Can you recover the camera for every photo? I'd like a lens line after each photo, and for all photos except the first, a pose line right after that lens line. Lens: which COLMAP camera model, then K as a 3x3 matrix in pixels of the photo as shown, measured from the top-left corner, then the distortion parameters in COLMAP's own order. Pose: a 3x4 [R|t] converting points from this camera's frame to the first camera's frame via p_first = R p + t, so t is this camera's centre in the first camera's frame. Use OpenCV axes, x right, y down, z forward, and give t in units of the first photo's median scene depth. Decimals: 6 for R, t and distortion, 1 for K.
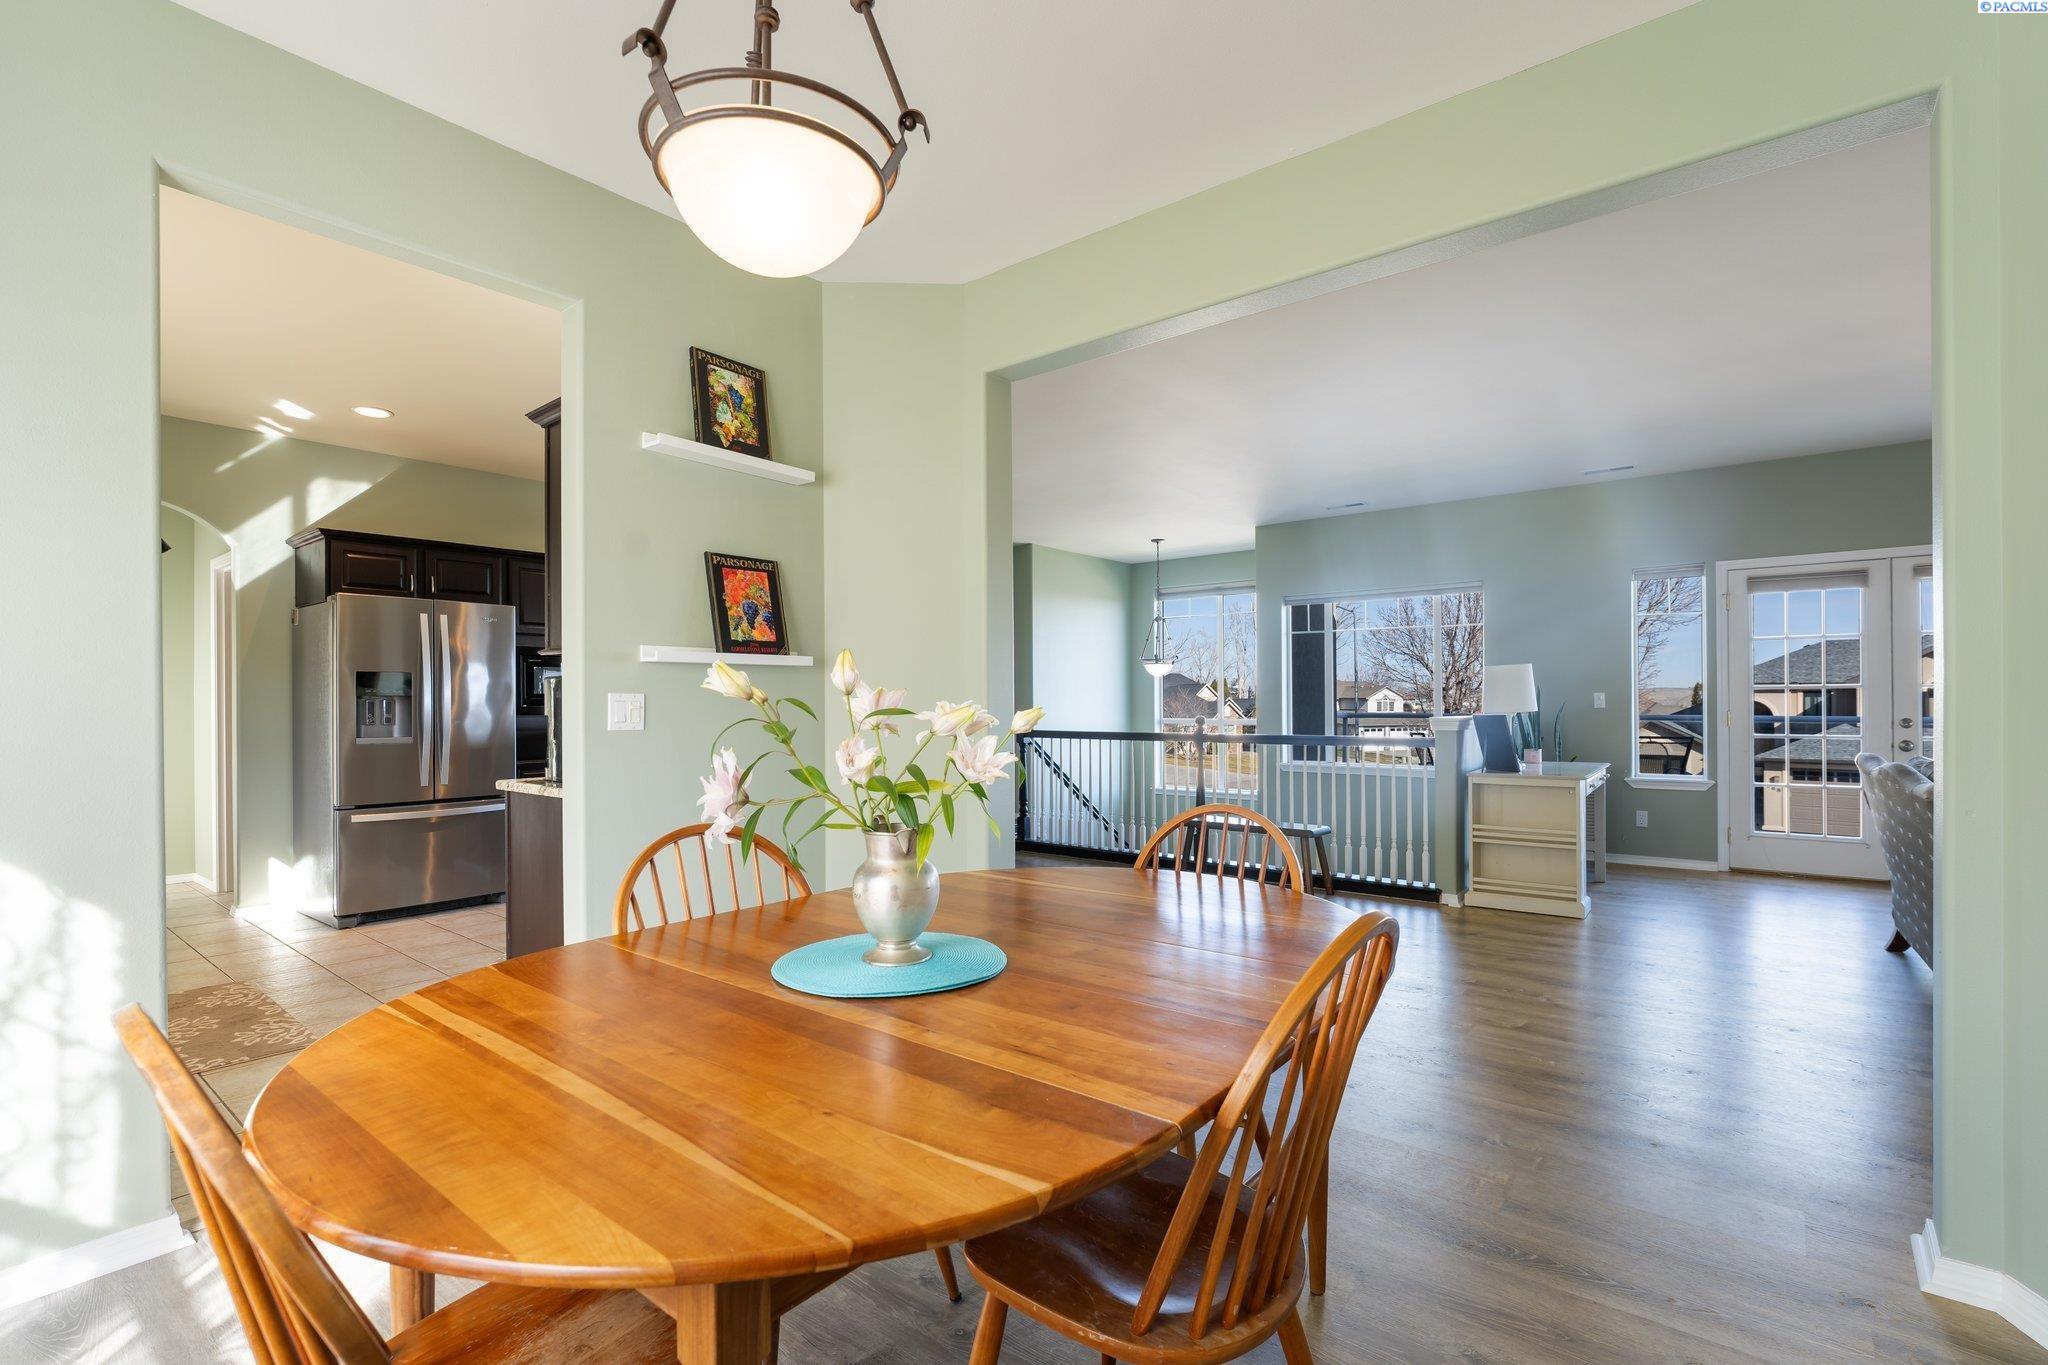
lens RADIAL K [[923.1, 0, 1034.5], [0, 923.1, 698.9], [0, 0, 1]] dist [-0.014455, 0.019180]
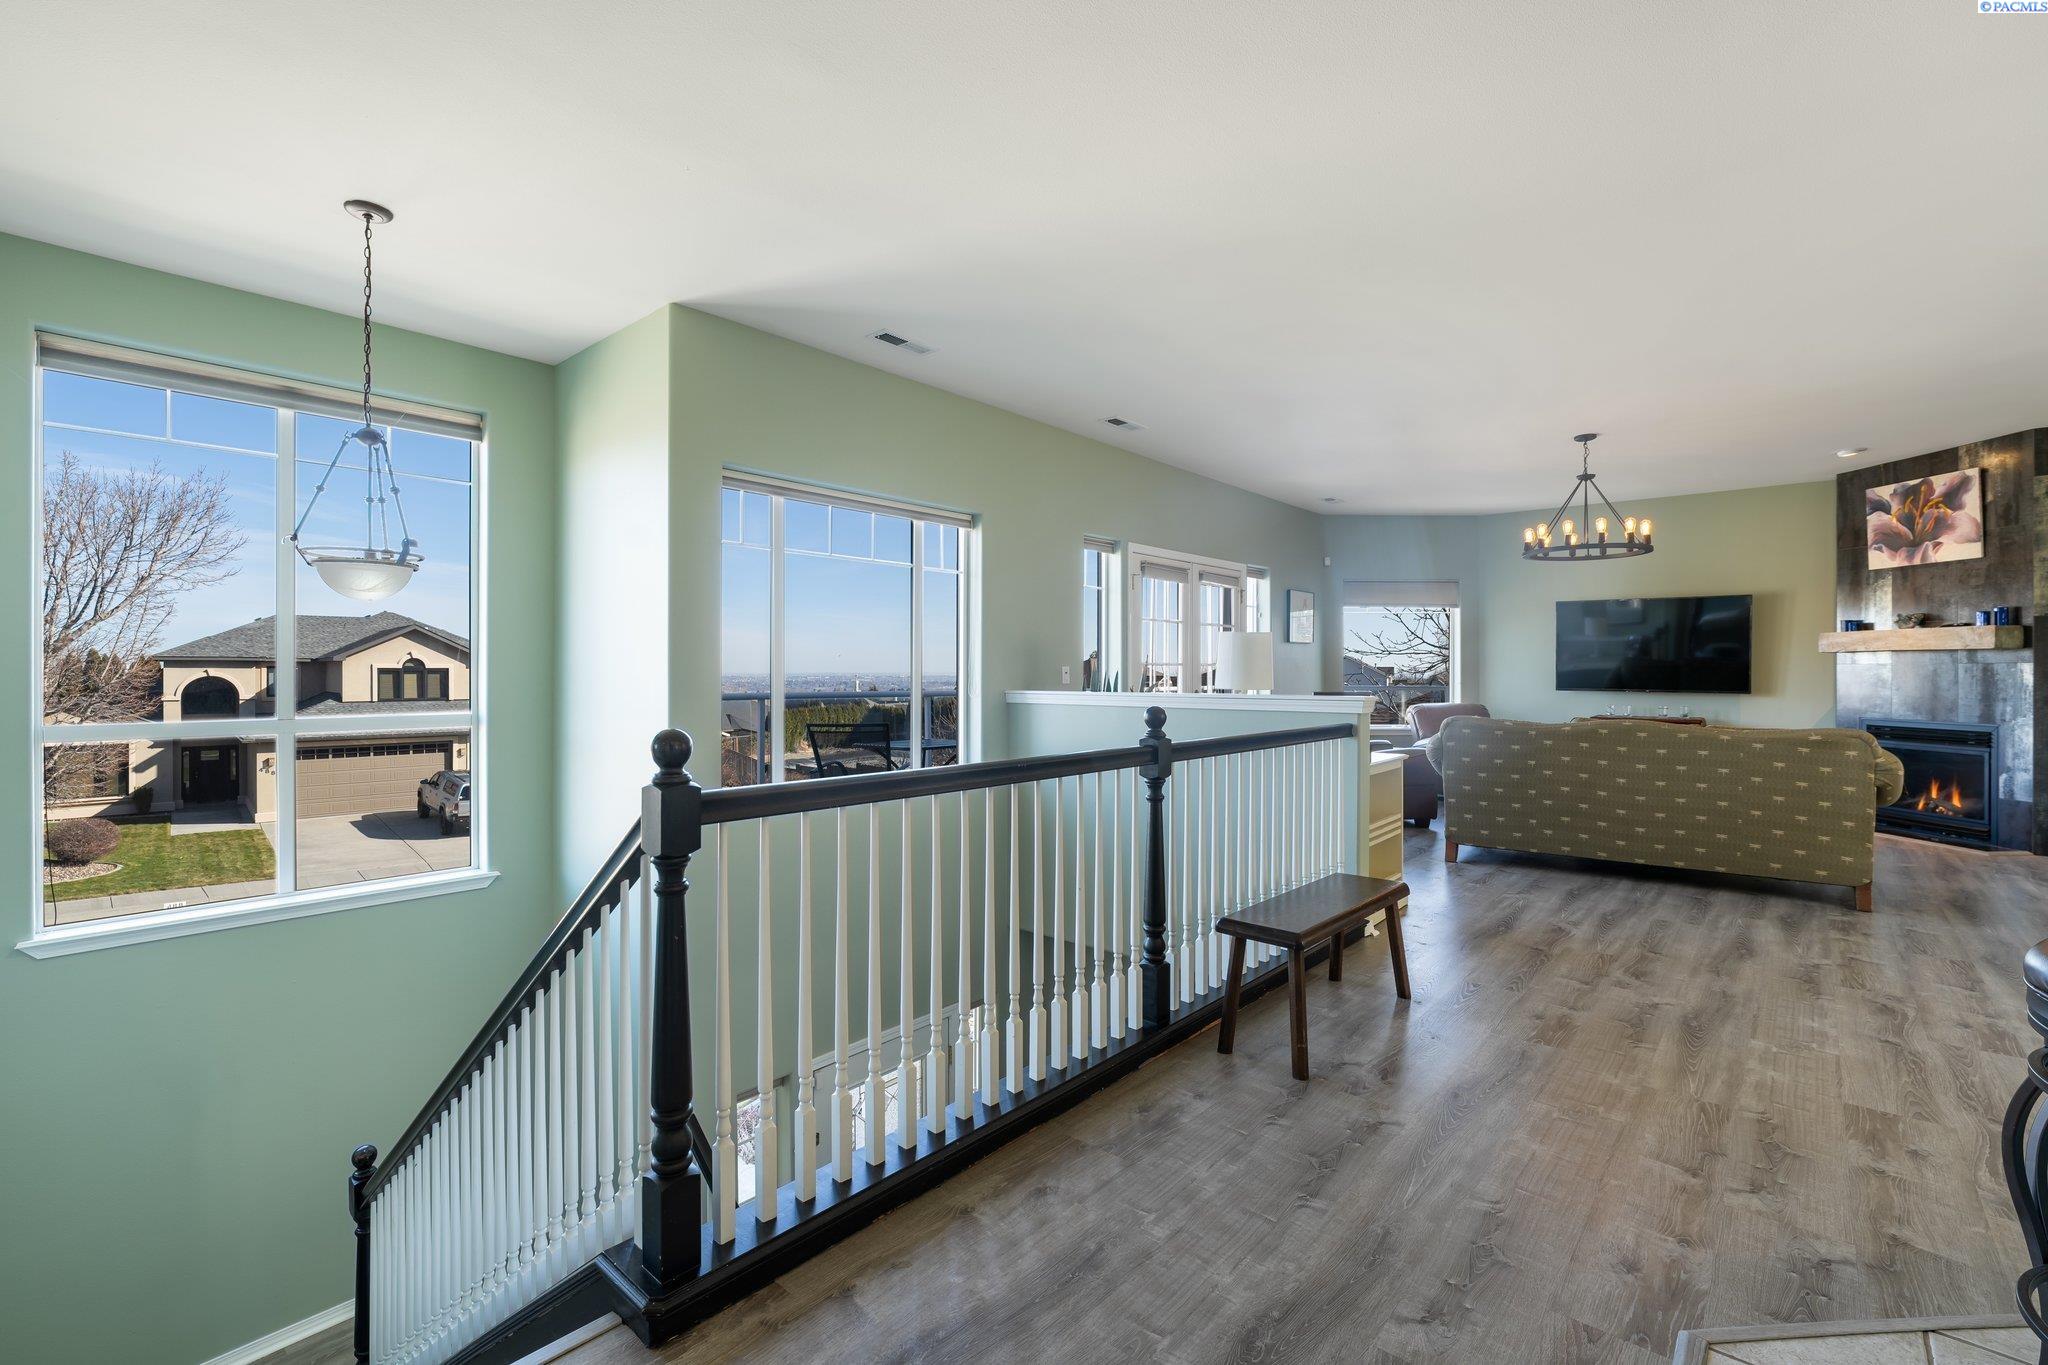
lens RADIAL K [[895.4, 0, 1031.7], [0, 895.4, 675.0], [0, 0, 1]] dist [-0.017398, 0.004663]
pose [[0.038780, 0.003746, 0.999241, -0.329420], [-0.003523, 0.999987, -0.003612, 0.005940], [-0.999242, -0.003381, 0.038793, 1.301147]]
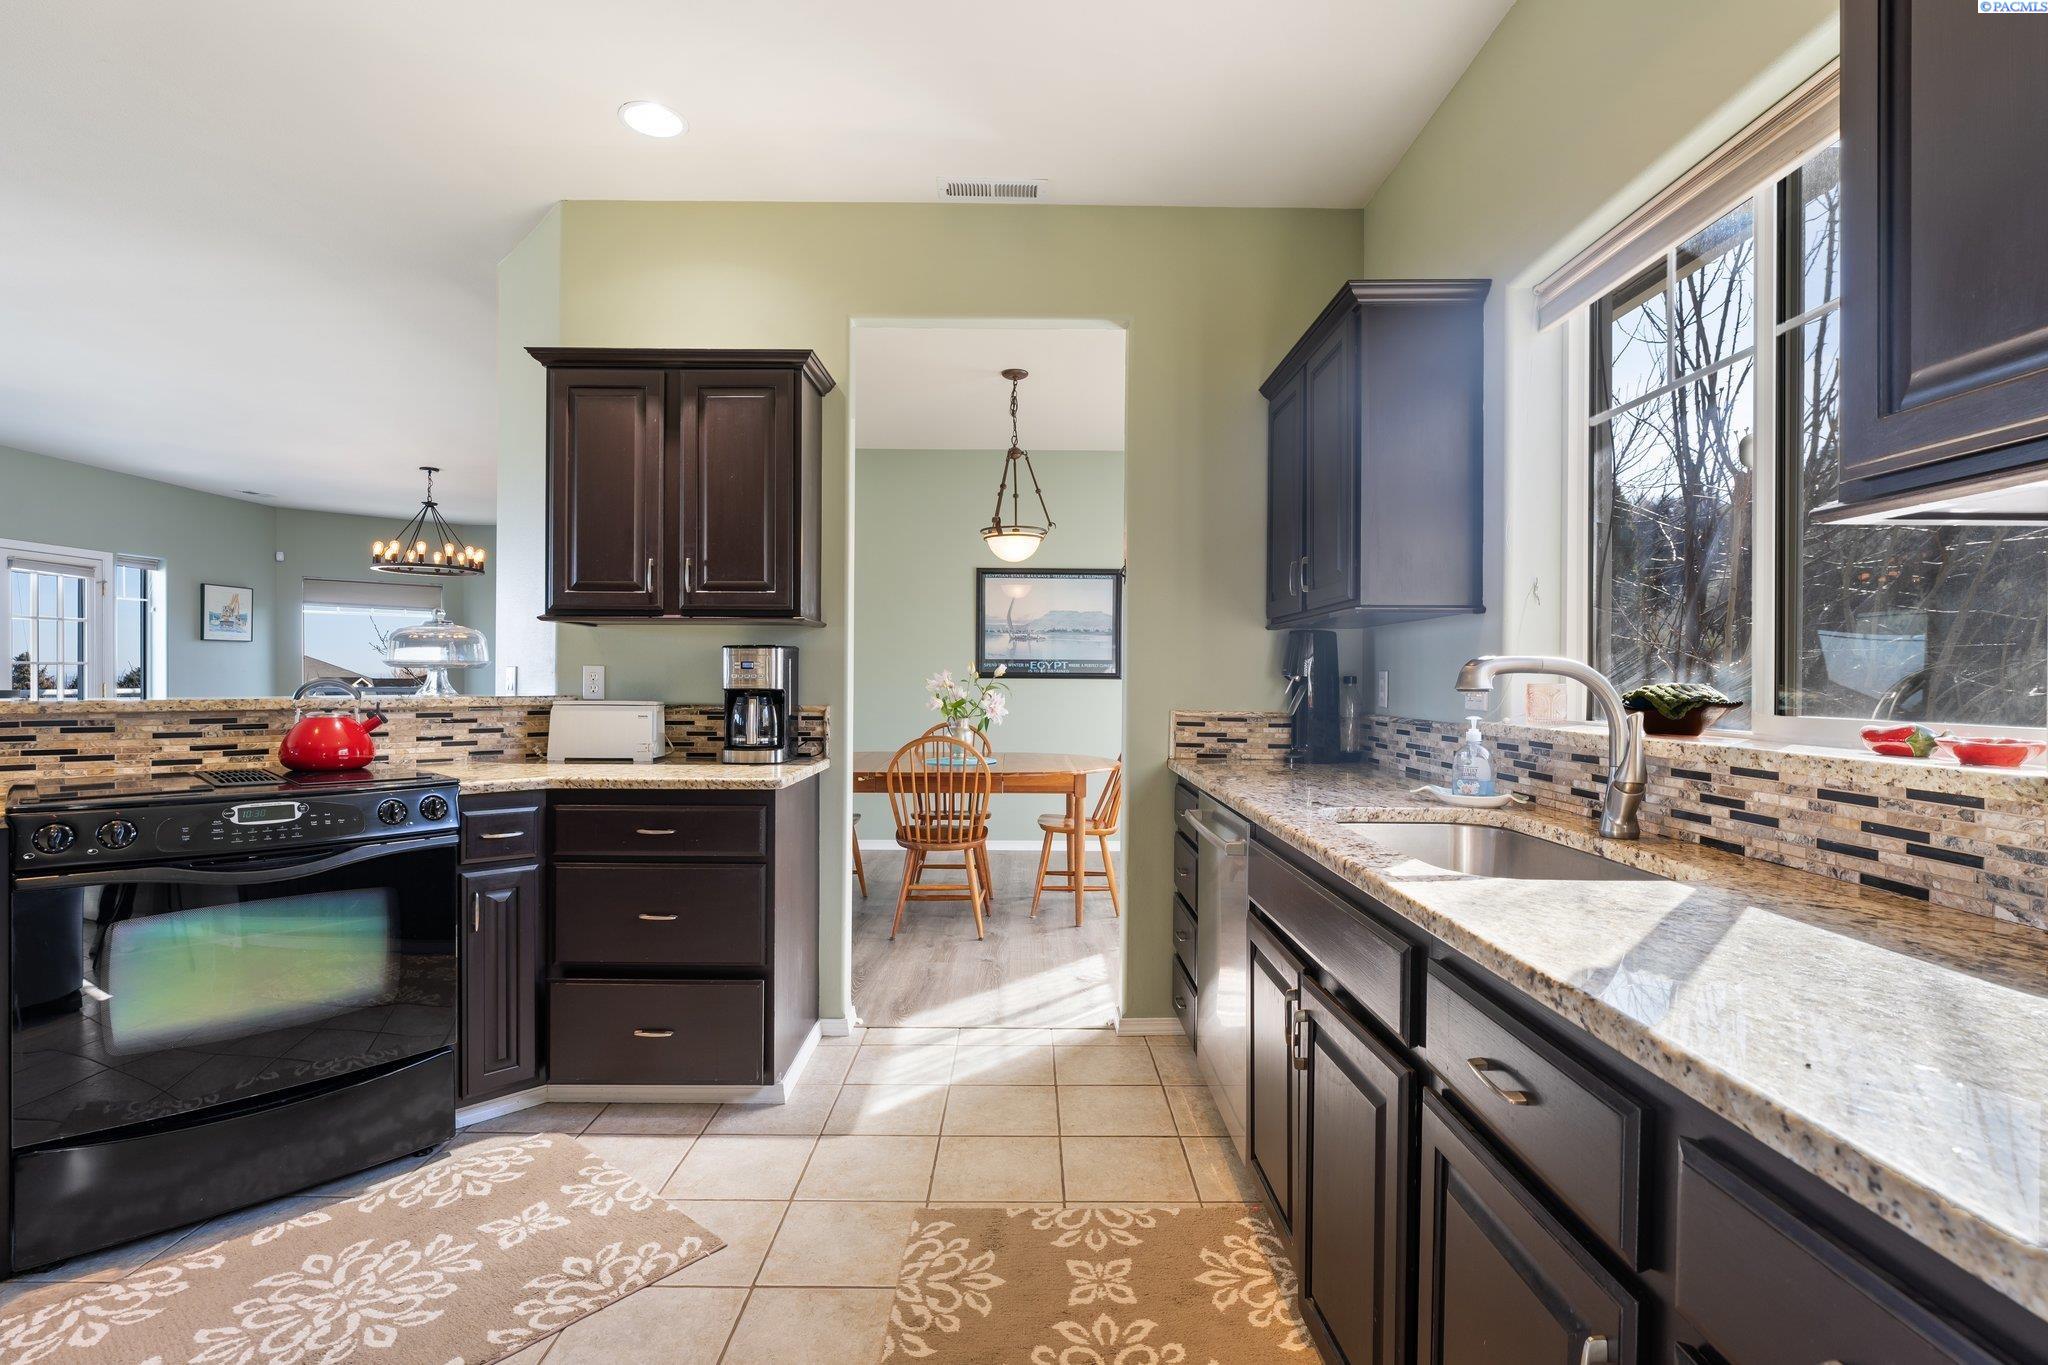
lens RADIAL K [[970.1, 0, 1026.0], [0, 970.1, 679.6], [0, 0, 1]] dist [-0.002898, -0.000880]
pose [[-0.628168, 0.000591, 0.778078, -0.834480], [-0.004209, 0.999982, -0.004158, 0.006819], [-0.778067, -0.005887, -0.628154, 0.844427]]
